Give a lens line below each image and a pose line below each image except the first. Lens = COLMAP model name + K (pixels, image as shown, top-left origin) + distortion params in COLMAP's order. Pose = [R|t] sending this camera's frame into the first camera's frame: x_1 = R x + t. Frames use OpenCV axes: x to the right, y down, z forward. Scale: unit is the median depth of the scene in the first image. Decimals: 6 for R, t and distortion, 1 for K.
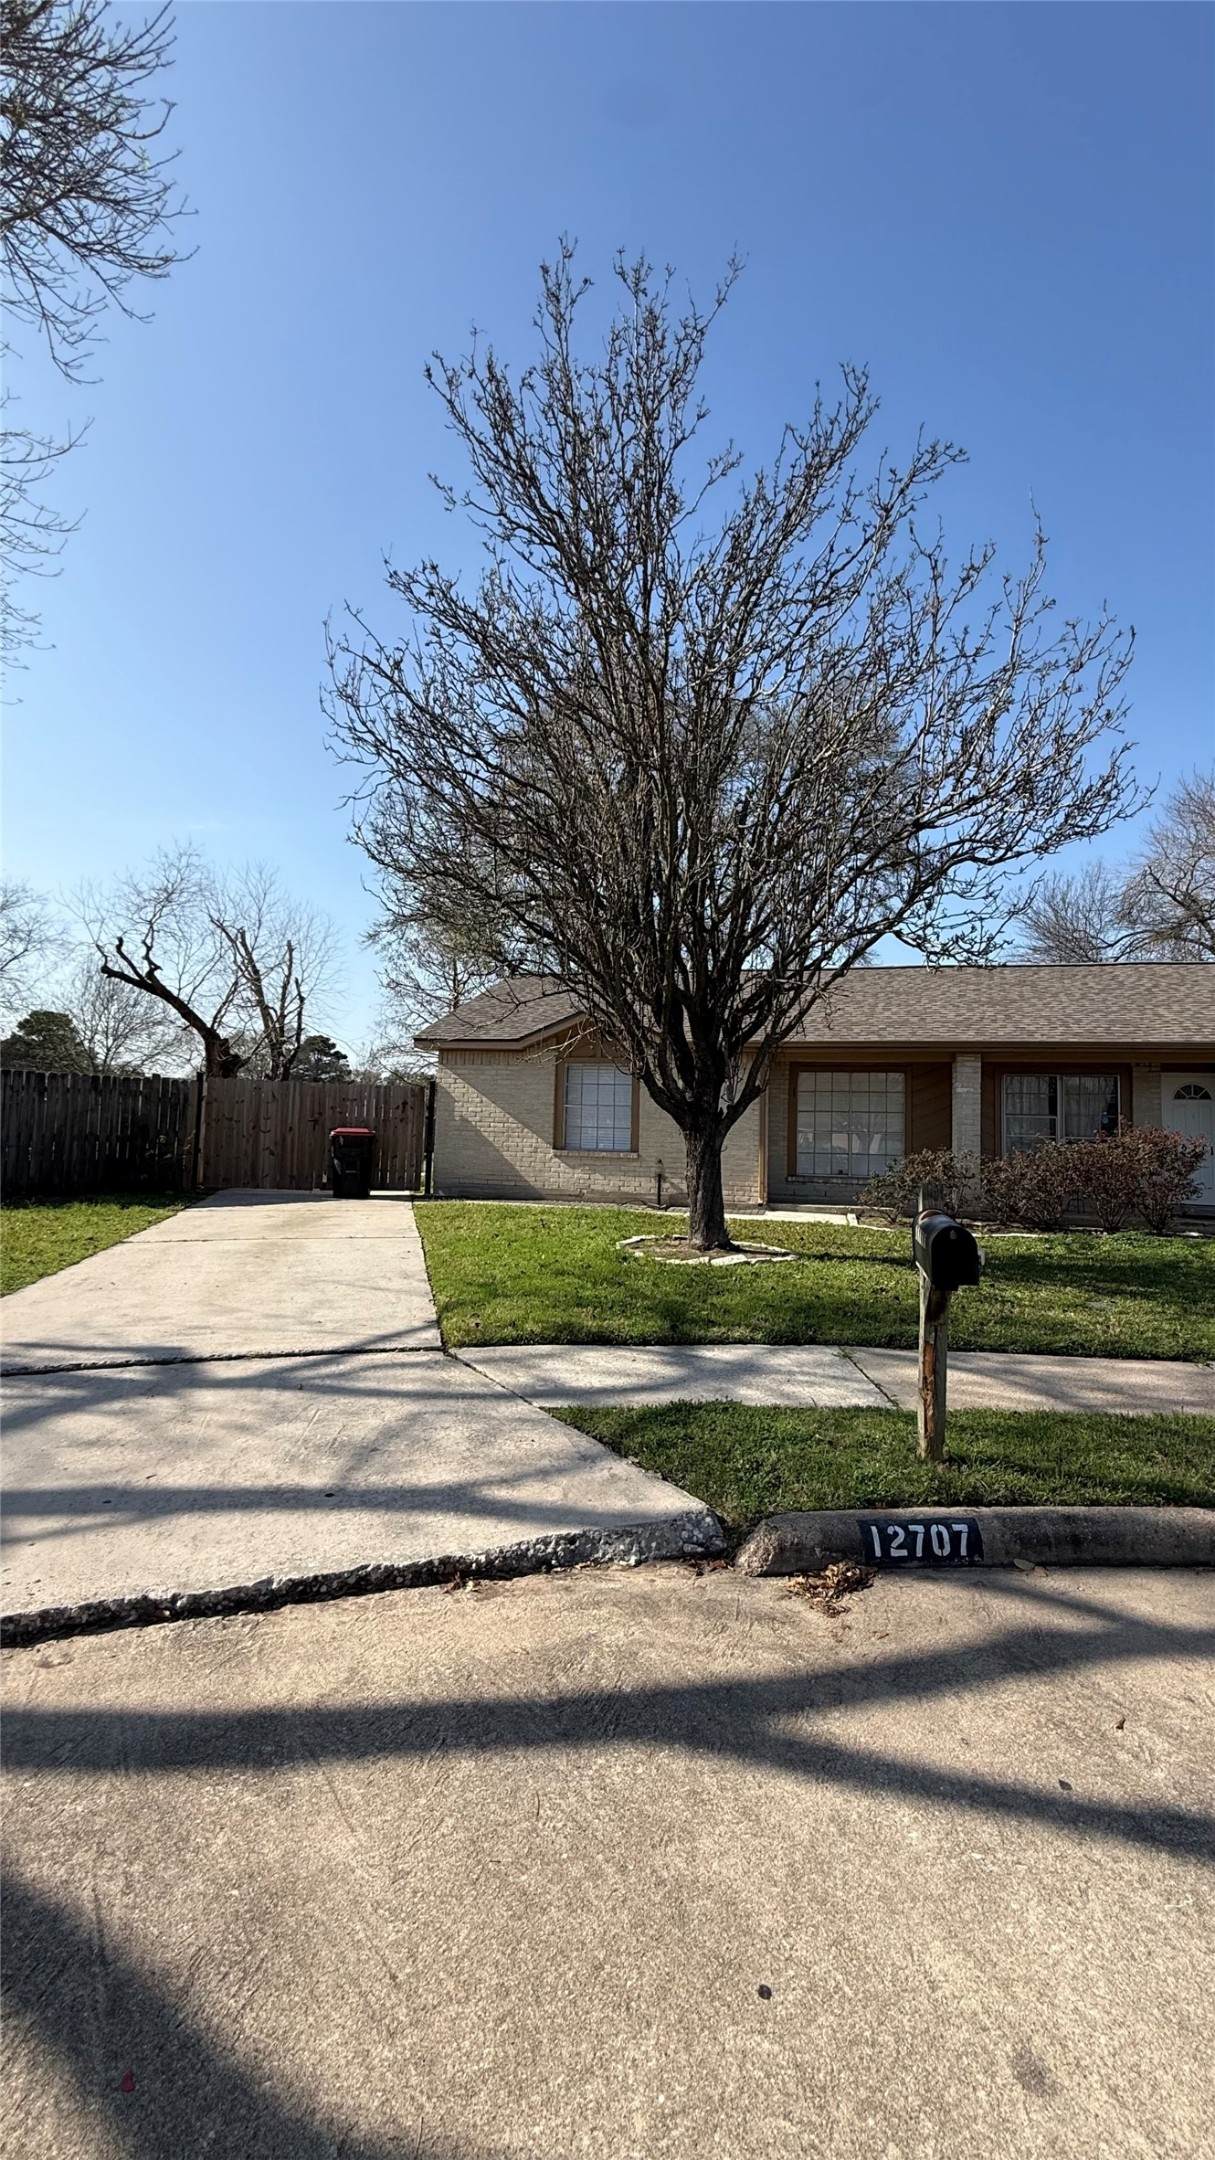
lens RADIAL K [[860.9, 0, 607.5], [0, 860.9, 1080.0], [0, 0, 1]] dist [0.000925, 0.000597]
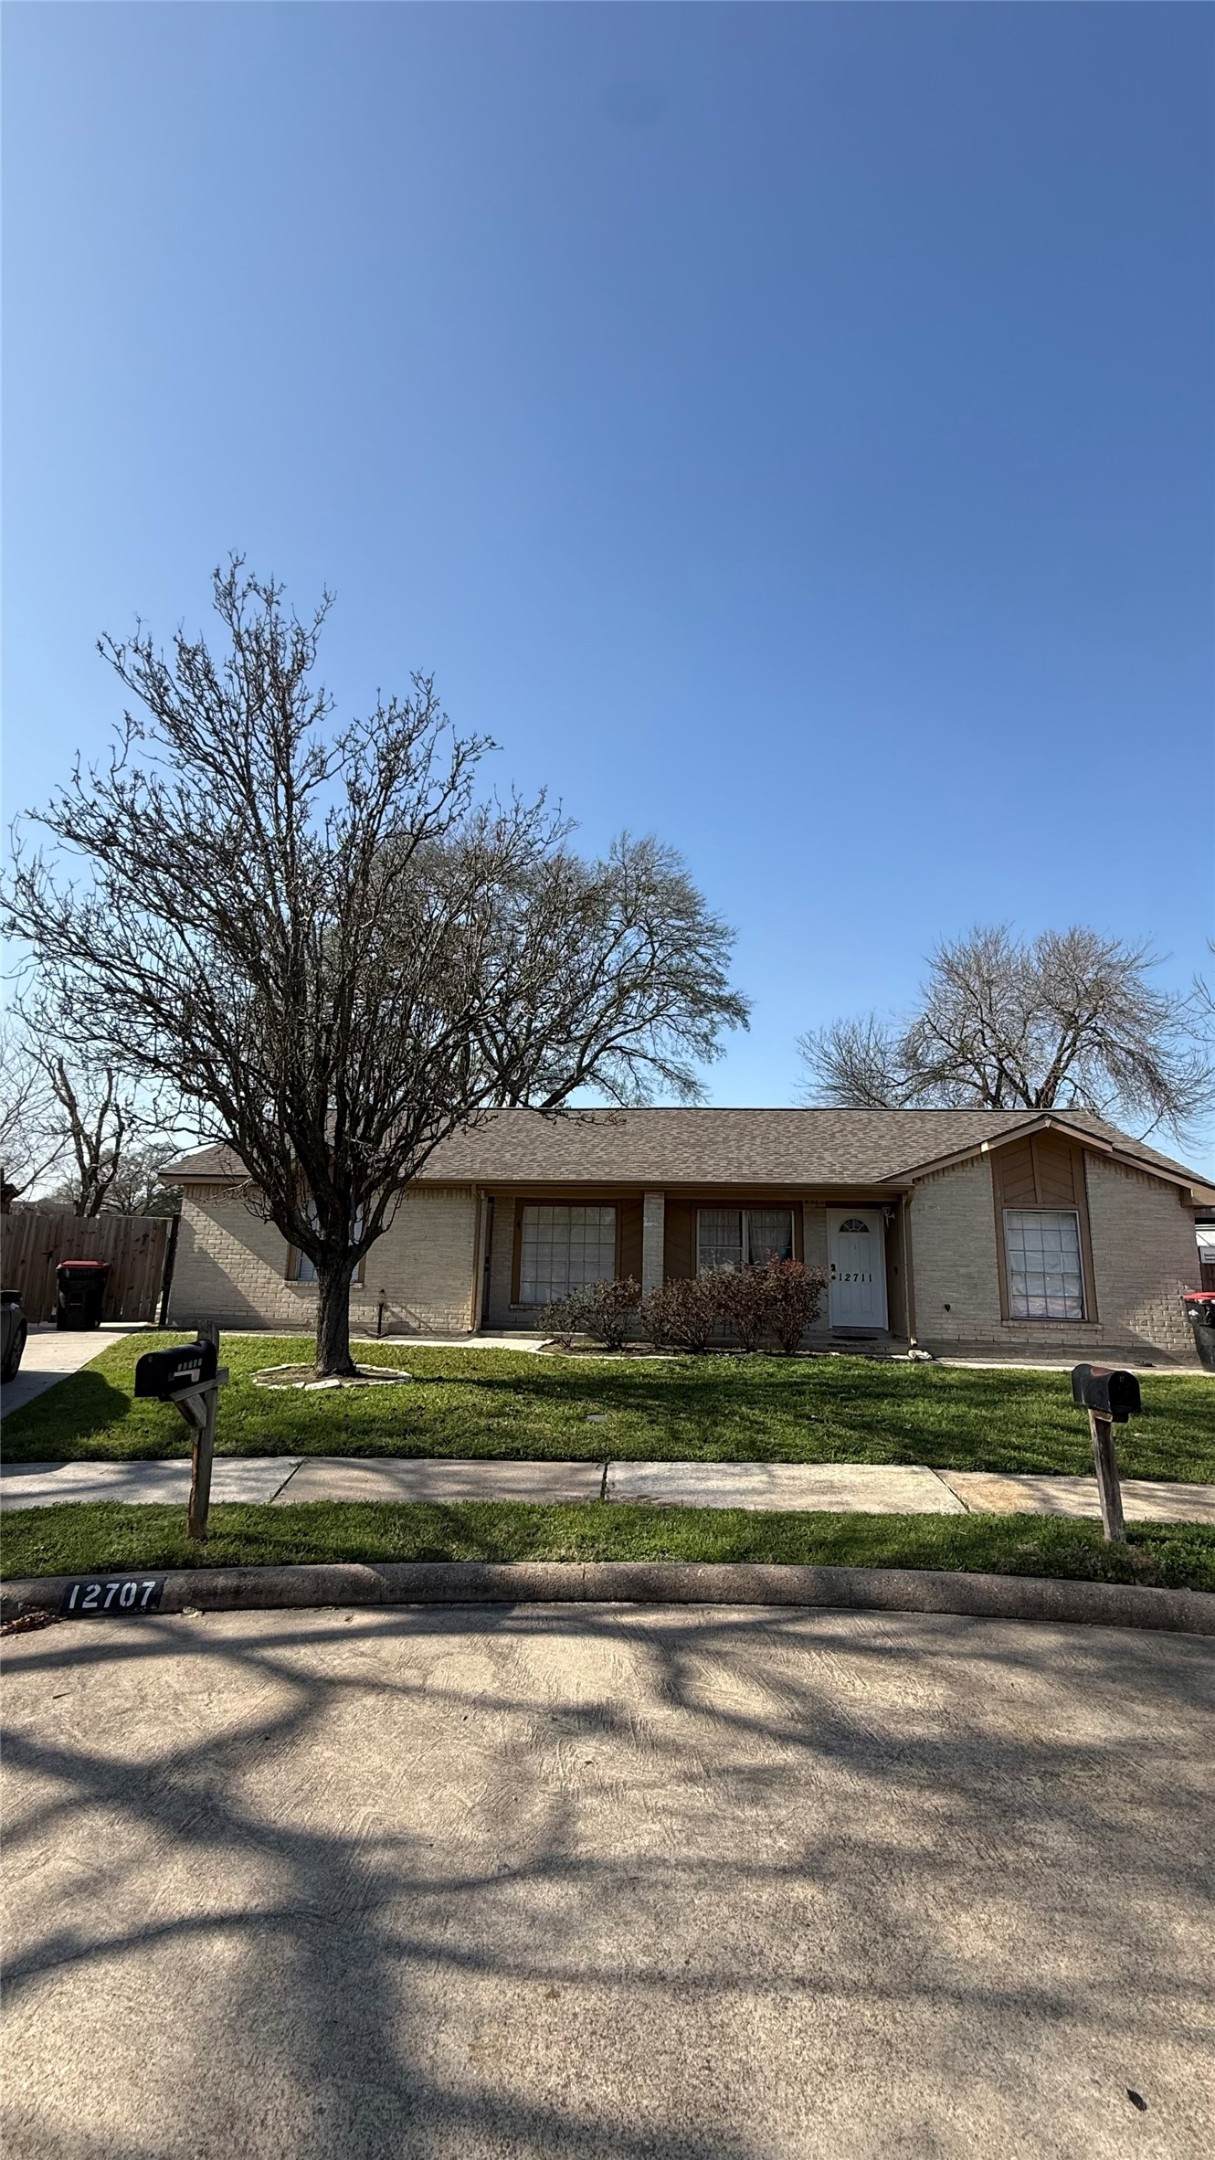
lens RADIAL K [[860.9, 0, 607.5], [0, 860.9, 1080.0], [0, 0, 1]] dist [0.000925, 0.000597]
pose [[0.994260, 0.017540, 0.105543, 0.226723], [-0.002811, 0.990413, -0.138107, -0.018672], [-0.106953, 0.137018, 0.984778, -0.121251]]
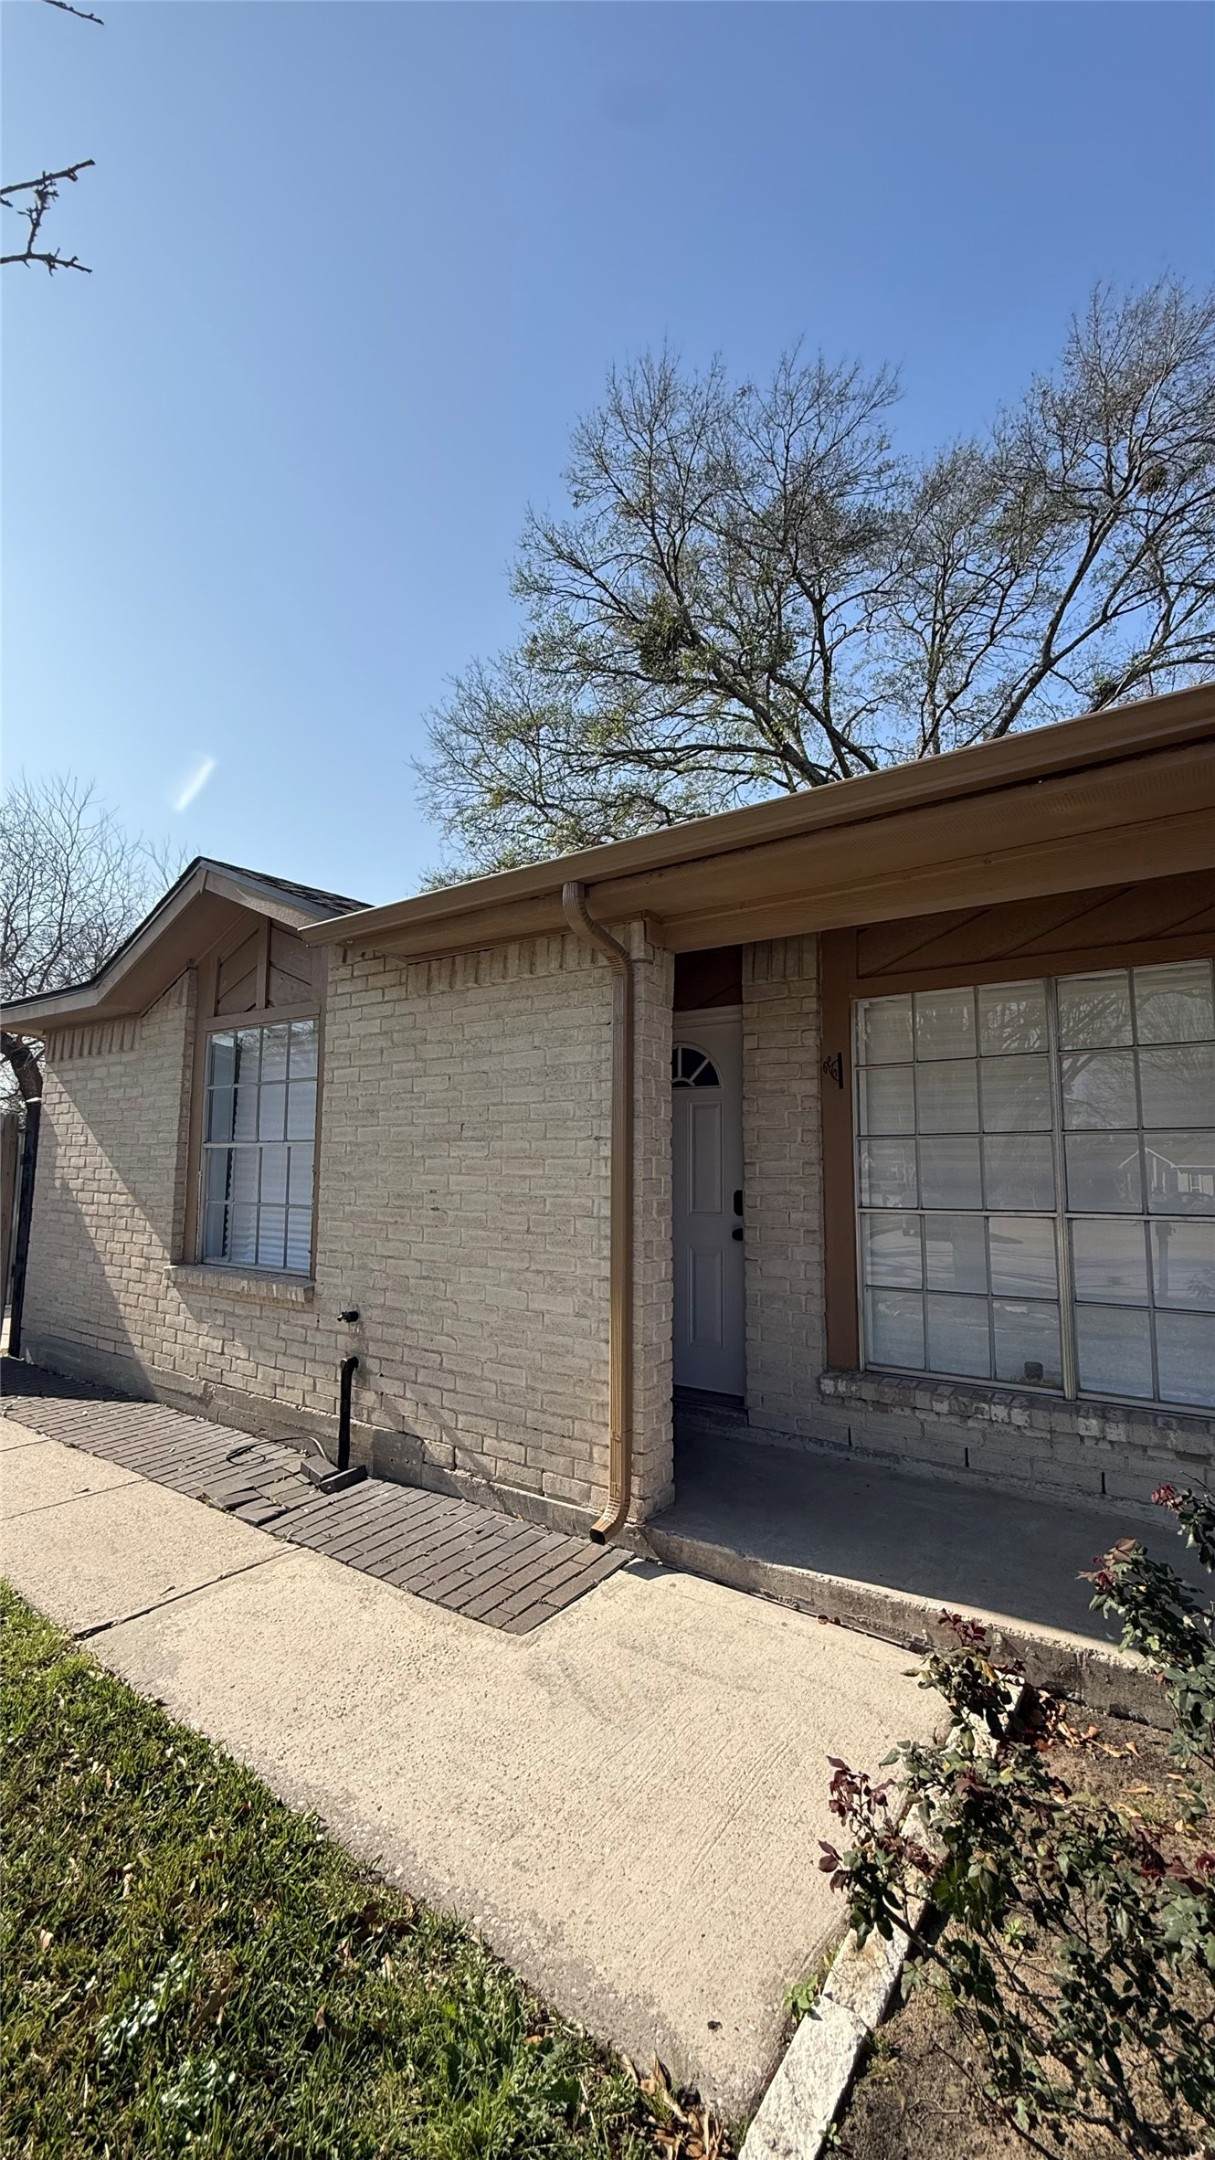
lens RADIAL K [[860.9, 0, 607.5], [0, 860.9, 1080.0], [0, 0, 1]] dist [0.000925, 0.000597]
pose [[0.928556, -0.062726, -0.365854, 0.270002], [0.049862, 0.997764, -0.044515, 0.028799], [0.367828, 0.023093, 0.929607, 0.763578]]
